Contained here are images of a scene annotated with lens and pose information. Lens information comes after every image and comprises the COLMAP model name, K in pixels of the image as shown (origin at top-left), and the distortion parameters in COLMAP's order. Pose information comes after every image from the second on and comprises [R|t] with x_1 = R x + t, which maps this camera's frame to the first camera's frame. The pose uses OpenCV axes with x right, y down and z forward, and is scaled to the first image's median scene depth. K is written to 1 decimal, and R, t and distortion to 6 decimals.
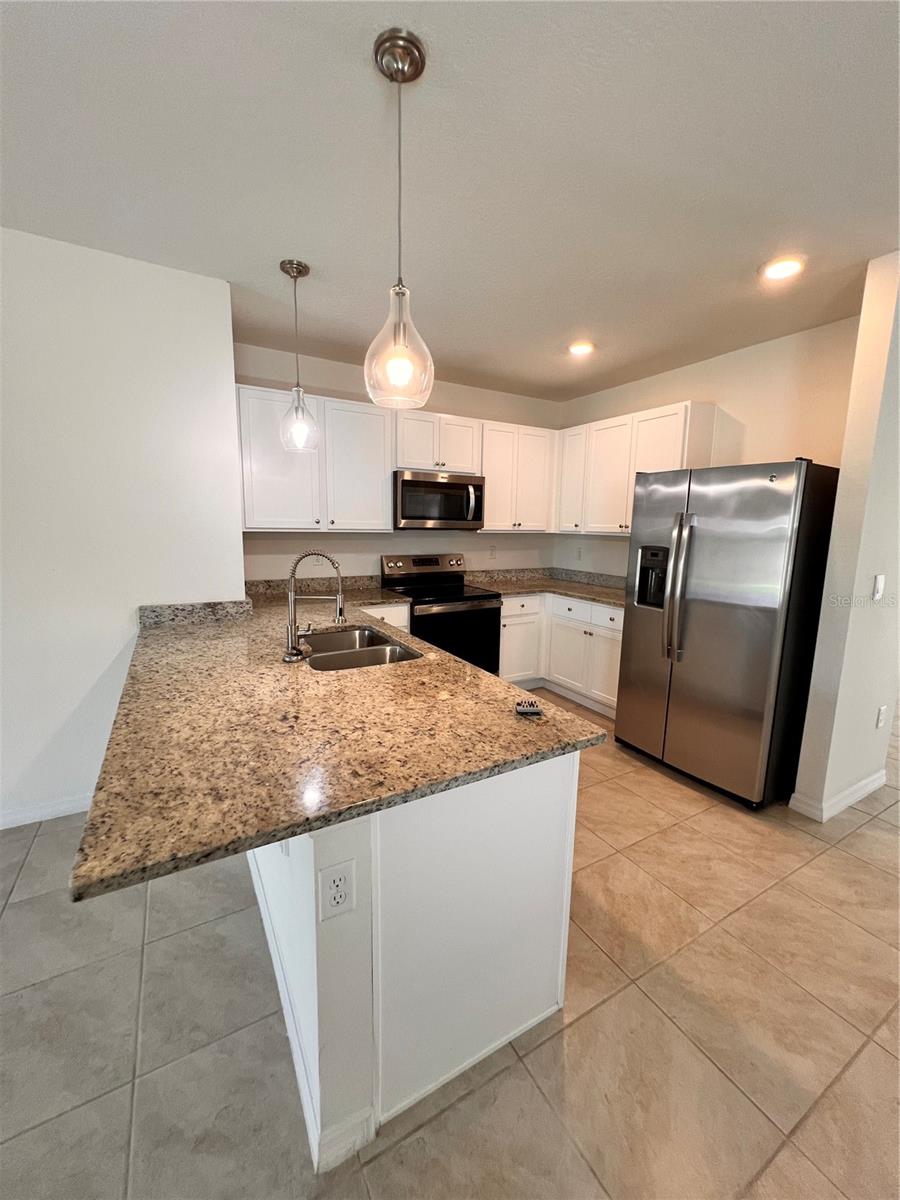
lens RADIAL K [[478.0, 0, 452.4], [0, 478.0, 594.3], [0, 0, 1]] dist [-0.007591, 0.001538]
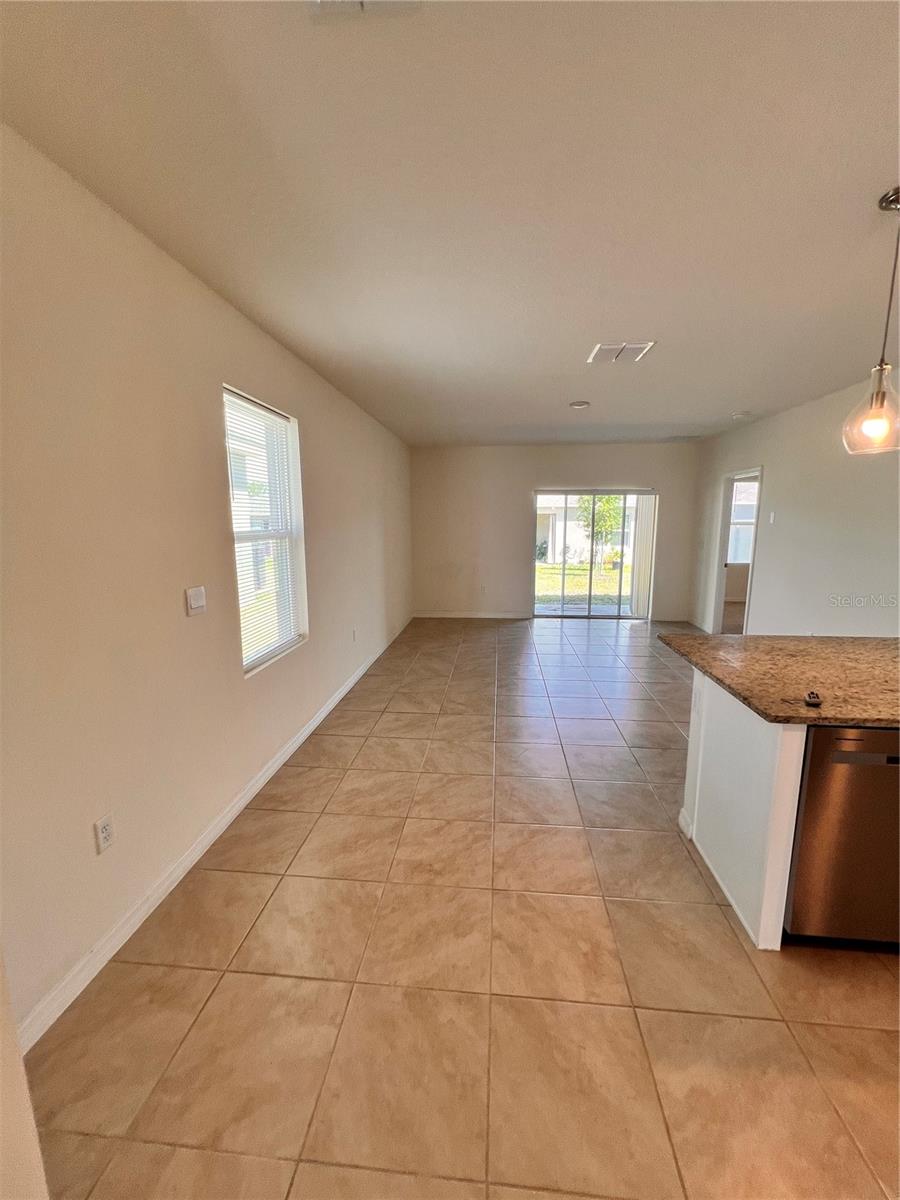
lens RADIAL K [[478.0, 0, 453.0], [0, 478.0, 597.5], [0, 0, 1]] dist [-0.007591, 0.001538]
pose [[-0.581616, 0.115411, -0.805235, 0.917988], [-0.127236, 0.964794, 0.230183, -0.093681], [0.803451, 0.236333, -0.546455, 0.498300]]
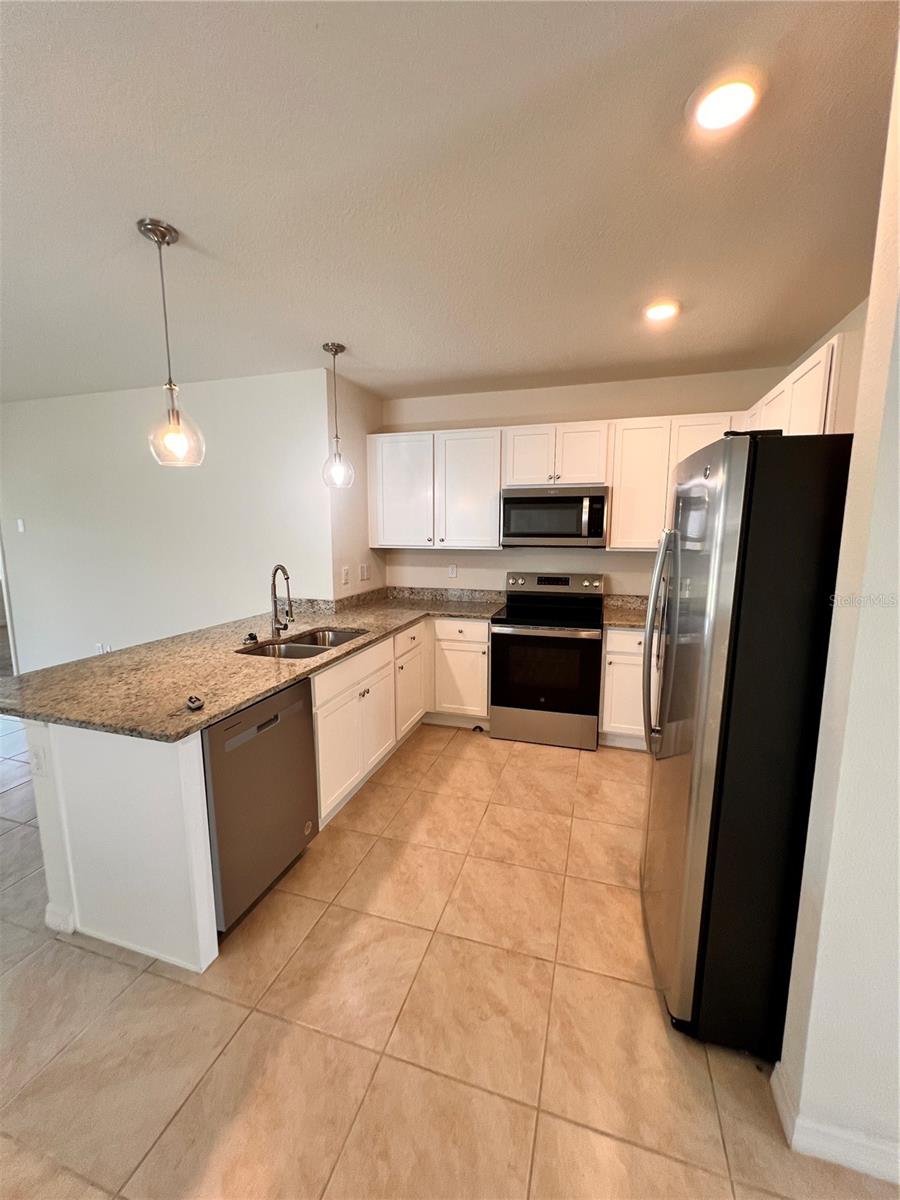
lens RADIAL K [[478.0, 0, 456.6], [0, 478.0, 596.3], [0, 0, 1]] dist [-0.007591, 0.001538]
pose [[0.682885, 0.087580, -0.725257, 0.836630], [-0.099730, 0.994669, 0.026210, -0.073102], [0.723686, 0.054432, 0.687979, 0.365460]]
